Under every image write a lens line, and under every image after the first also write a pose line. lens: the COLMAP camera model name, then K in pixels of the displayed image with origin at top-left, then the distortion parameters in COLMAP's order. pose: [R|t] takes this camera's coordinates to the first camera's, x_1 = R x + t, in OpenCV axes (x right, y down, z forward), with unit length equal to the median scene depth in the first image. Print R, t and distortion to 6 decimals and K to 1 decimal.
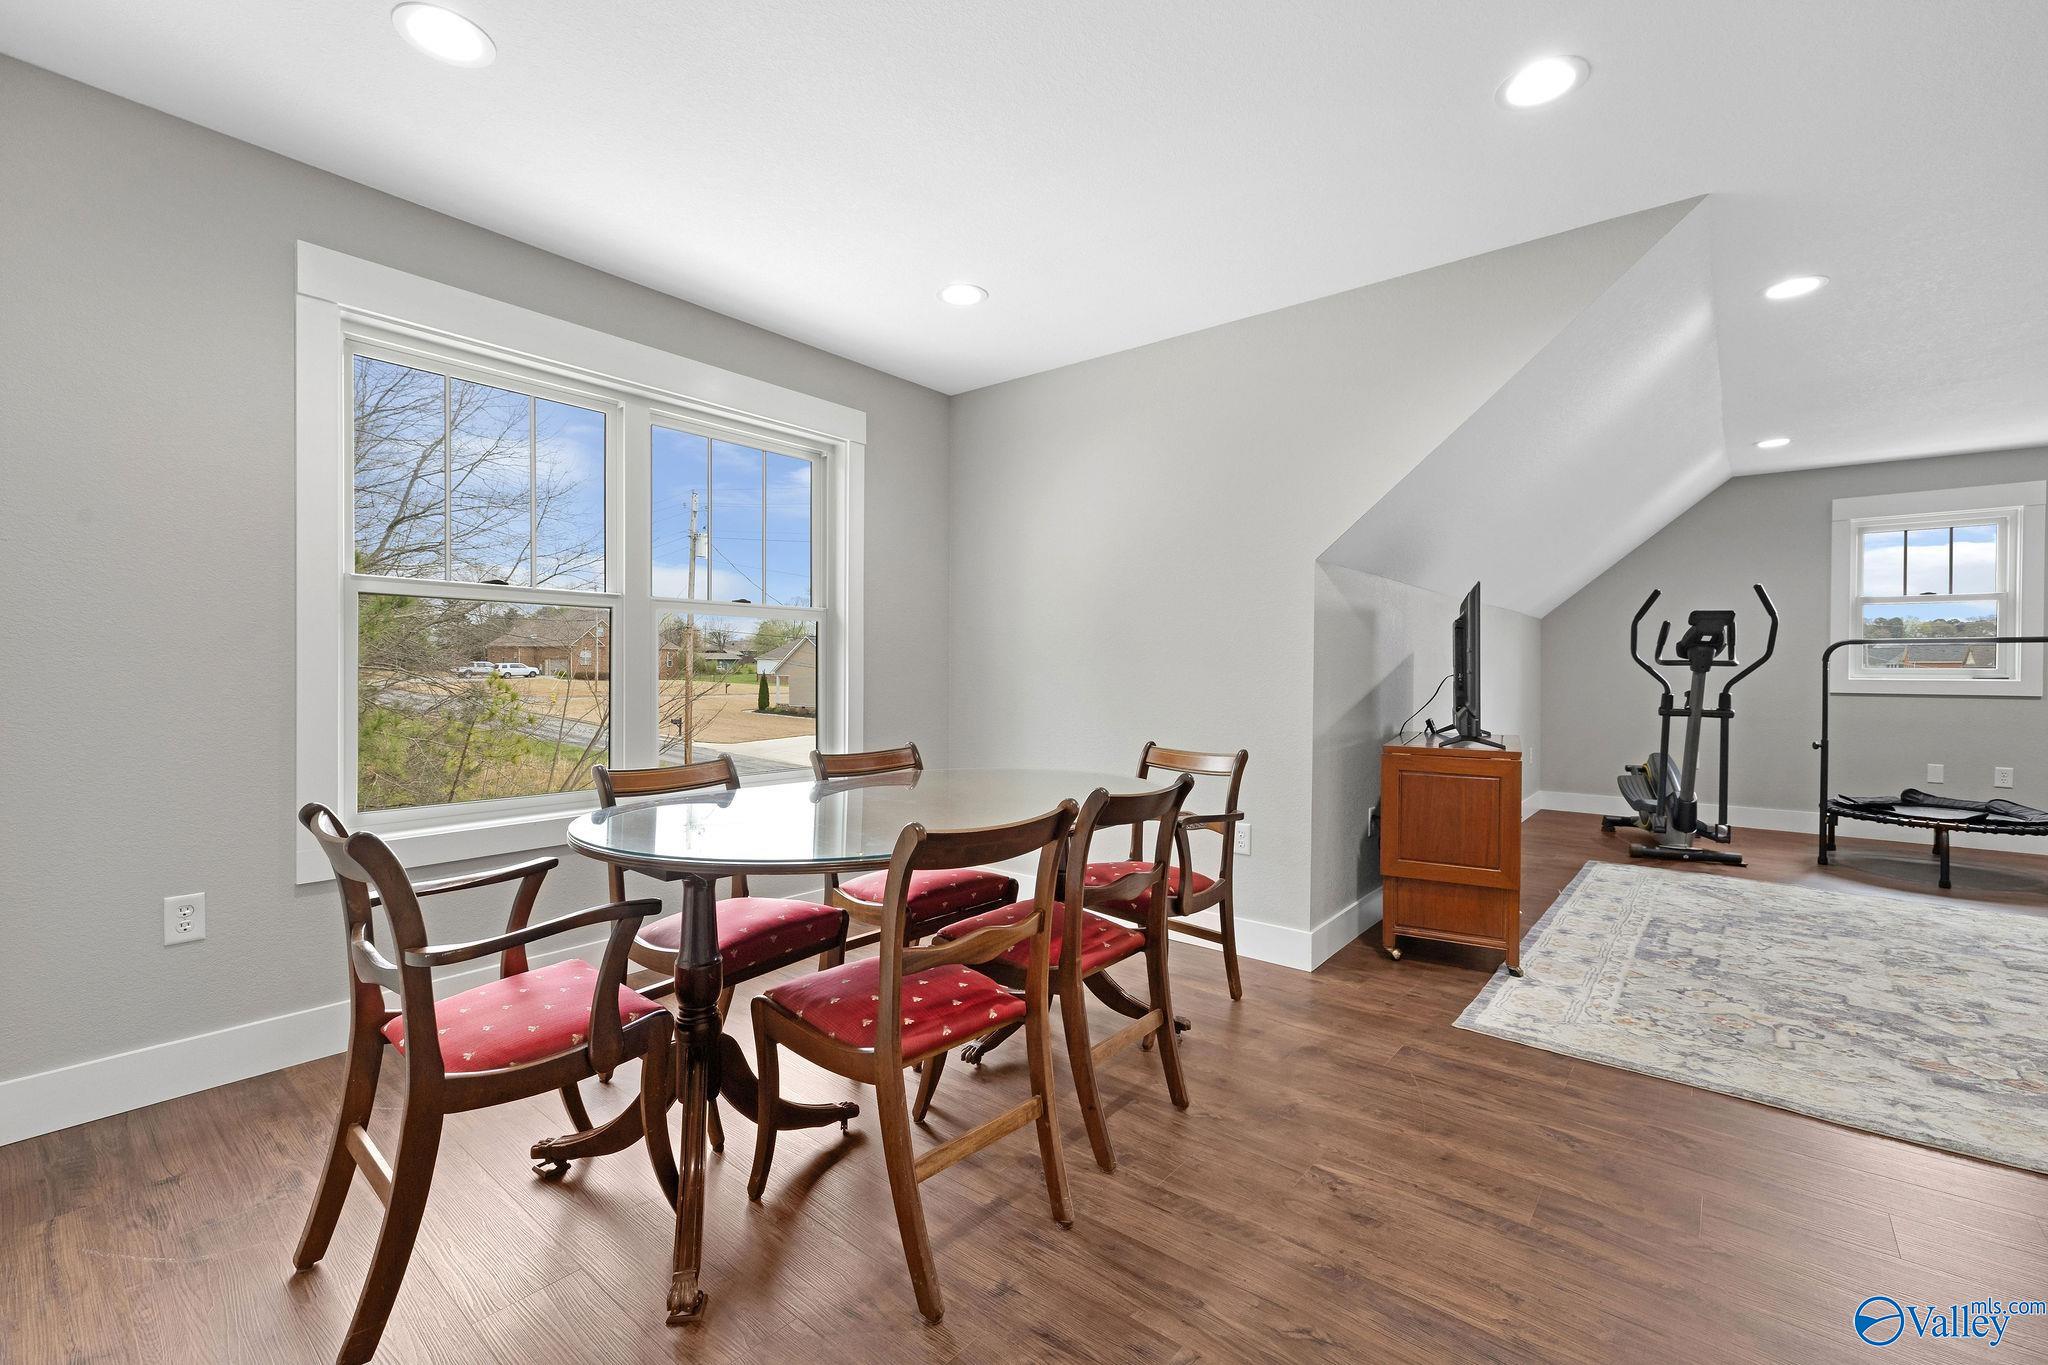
lens RADIAL K [[846.8, 0, 1030.8], [0, 846.8, 678.4], [0, 0, 1]] dist [-0.001642, 0.000609]
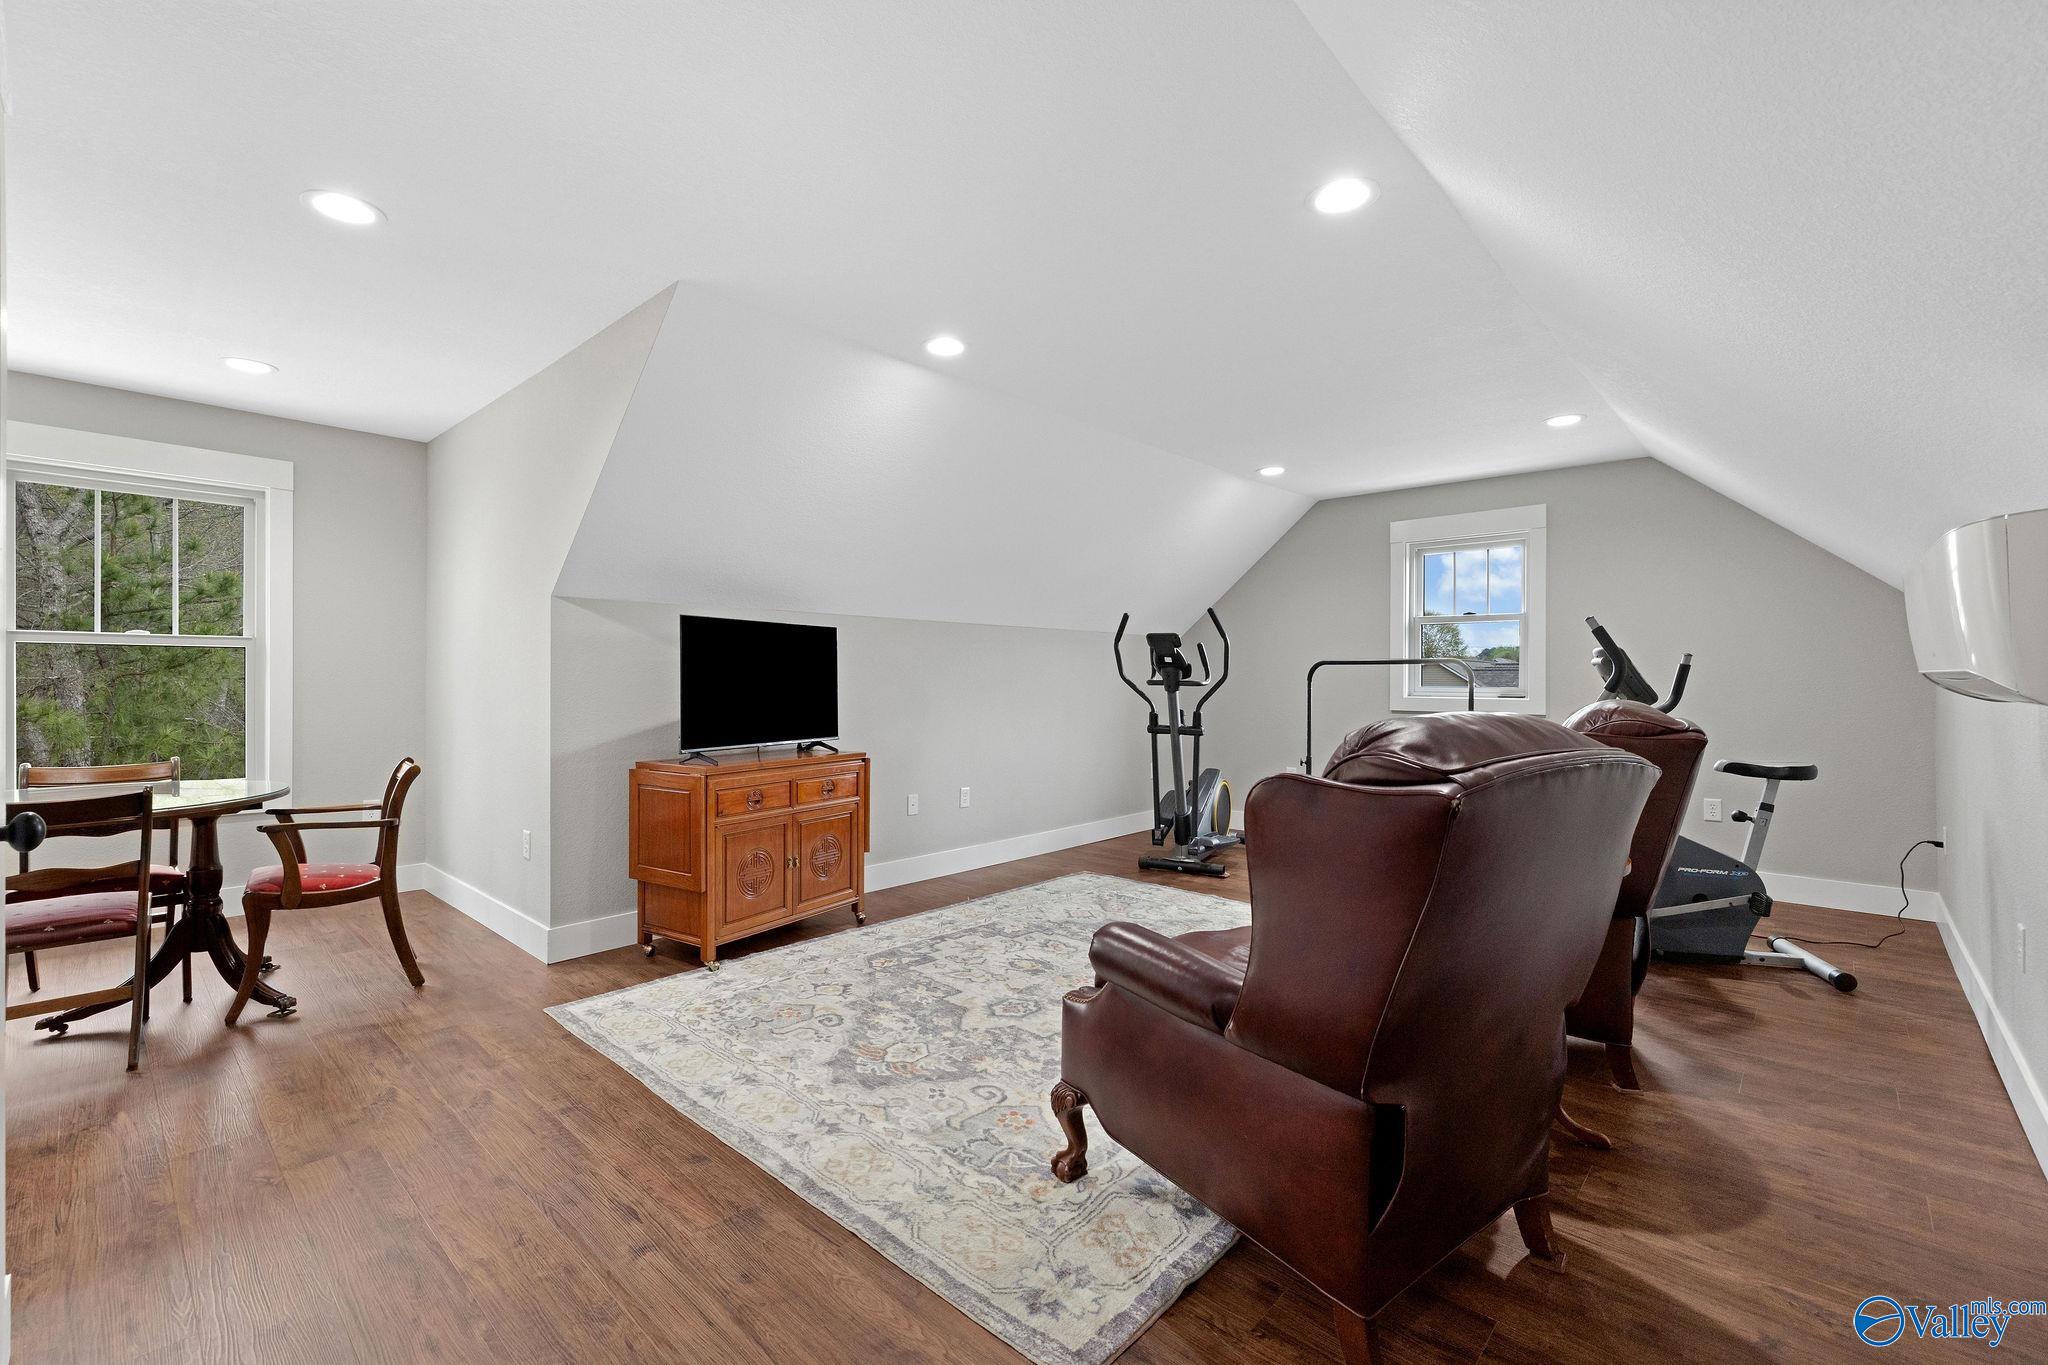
lens RADIAL K [[846.8, 0, 1014.0], [0, 846.8, 683.8], [0, 0, 1]] dist [-0.001642, 0.000609]
pose [[0.998853, -0.000500, -0.047884, 1.019823], [0.000155, 0.999974, -0.007203, -0.015558], [0.047886, 0.007188, 0.998827, -0.090455]]
